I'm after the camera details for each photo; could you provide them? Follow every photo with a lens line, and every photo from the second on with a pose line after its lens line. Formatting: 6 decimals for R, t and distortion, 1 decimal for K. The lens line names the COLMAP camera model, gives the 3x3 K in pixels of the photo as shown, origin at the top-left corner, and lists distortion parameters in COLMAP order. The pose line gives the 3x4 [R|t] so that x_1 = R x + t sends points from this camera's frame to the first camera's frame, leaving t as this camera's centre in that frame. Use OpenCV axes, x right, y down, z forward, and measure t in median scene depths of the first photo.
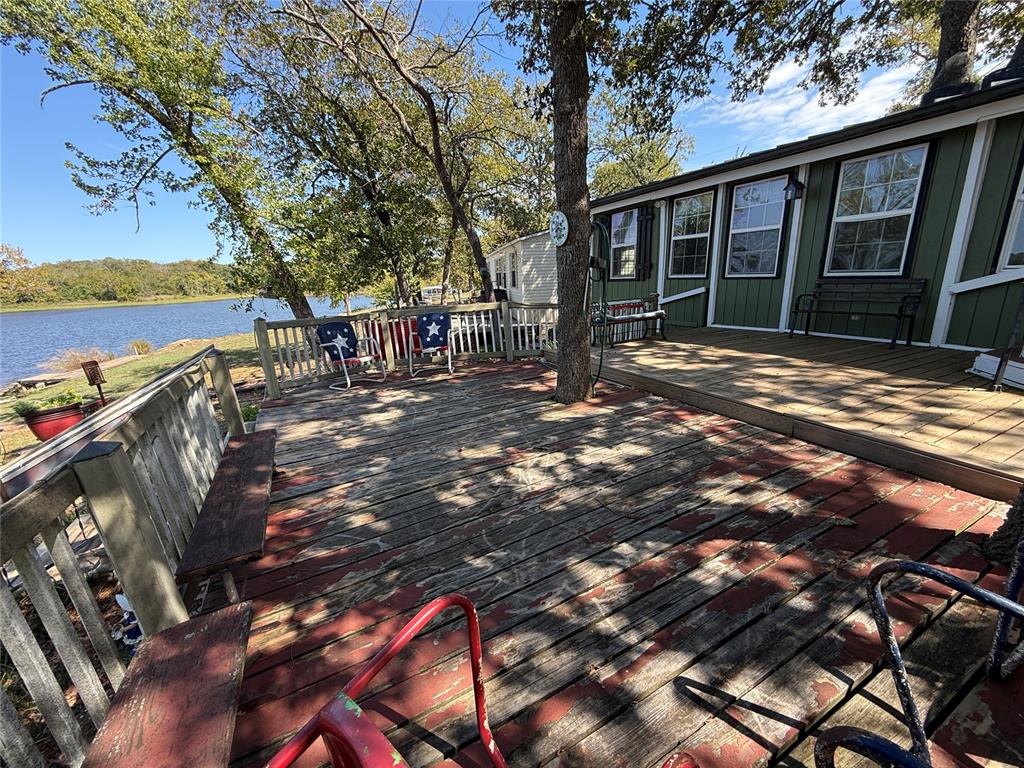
lens RADIAL K [[397.7, 0, 513.5], [0, 397.7, 392.4], [0, 0, 1]] dist [0.000368, -0.000194]
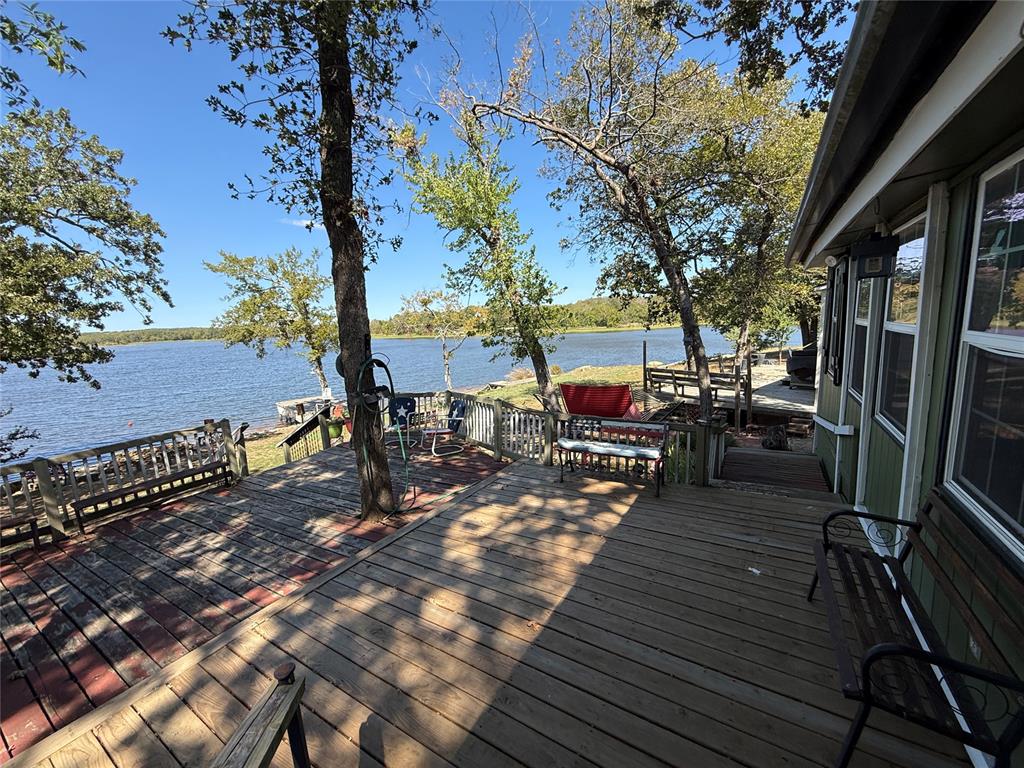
lens RADIAL K [[409.8, 0, 509.2], [0, 409.8, 385.5], [0, 0, 1]] dist [0.000854, -0.000399]
pose [[0.529915, 0.139803, -0.836448, 1.298809], [-0.214904, 0.976261, 0.027023, -0.465861], [0.820369, 0.165436, 0.547380, 0.717739]]
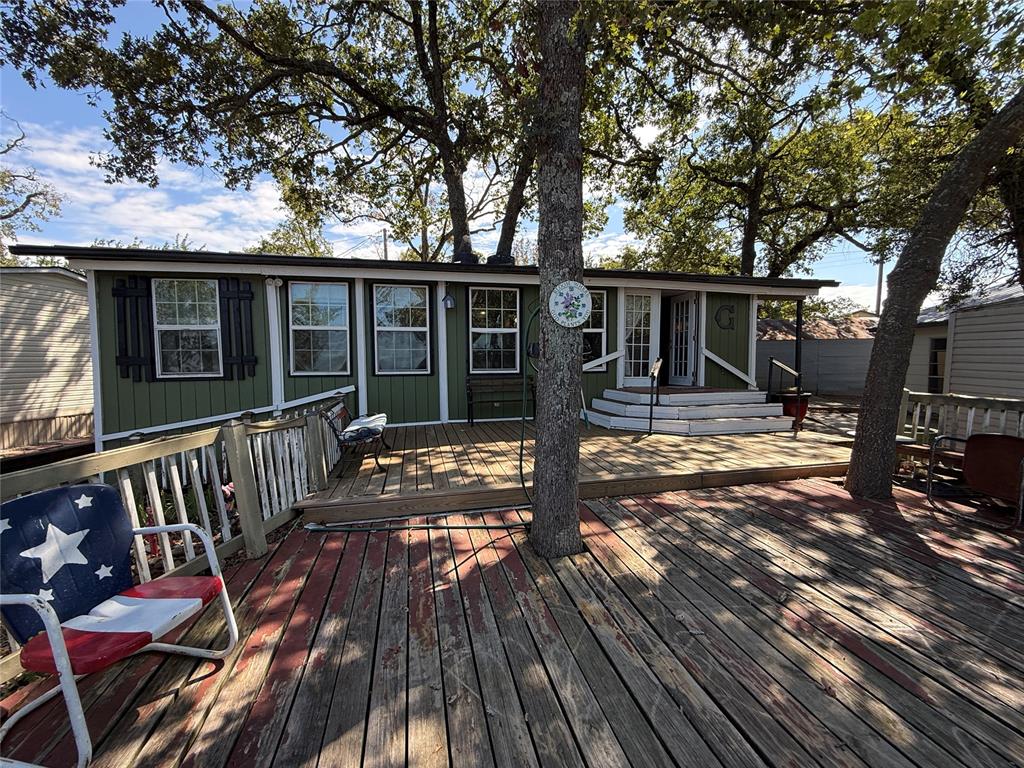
lens RADIAL K [[409.8, 0, 509.2], [0, 409.8, 385.5], [0, 0, 1]] dist [0.000854, -0.000399]
pose [[0.236254, -0.022073, 0.971441, -0.603370], [0.273617, 0.960799, -0.044713, -0.260267], [-0.932372, 0.276366, 0.233032, 0.938101]]
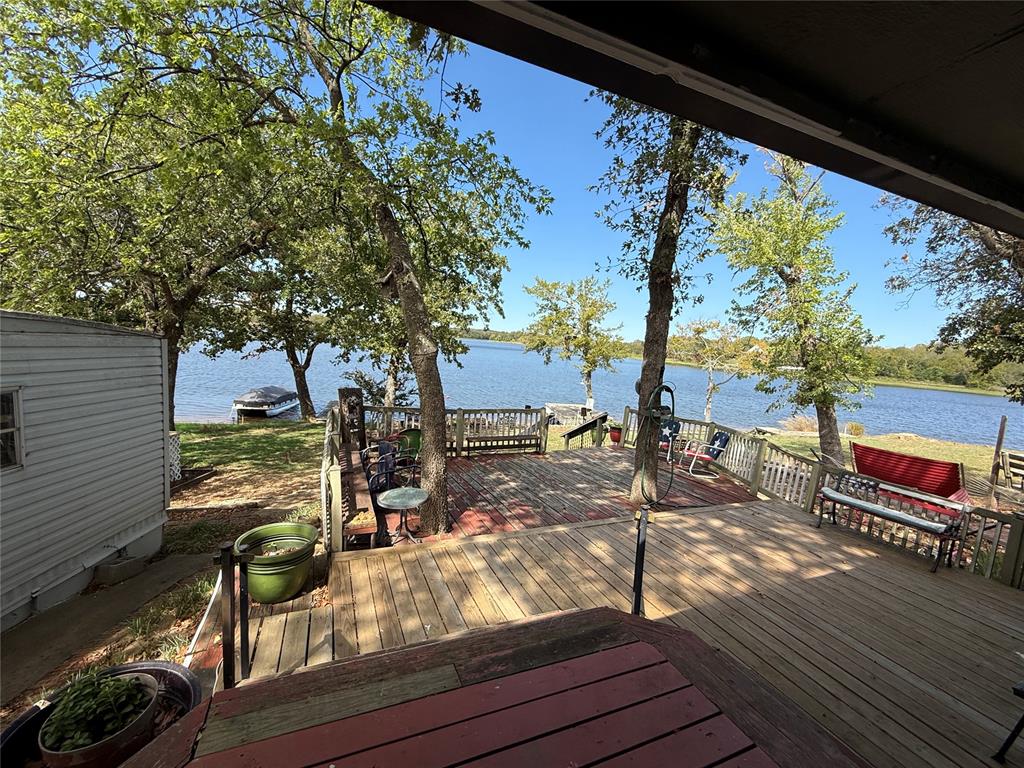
lens RADIAL K [[413.6, 0, 513.3], [0, 413.6, 386.0], [0, 0, 1]] dist [0.000877, 0.000084]
pose [[-0.049747, 0.141814, -0.988642, 1.677306], [-0.350936, 0.924269, 0.150239, -0.457910], [0.935077, 0.354424, 0.003788, 0.496998]]
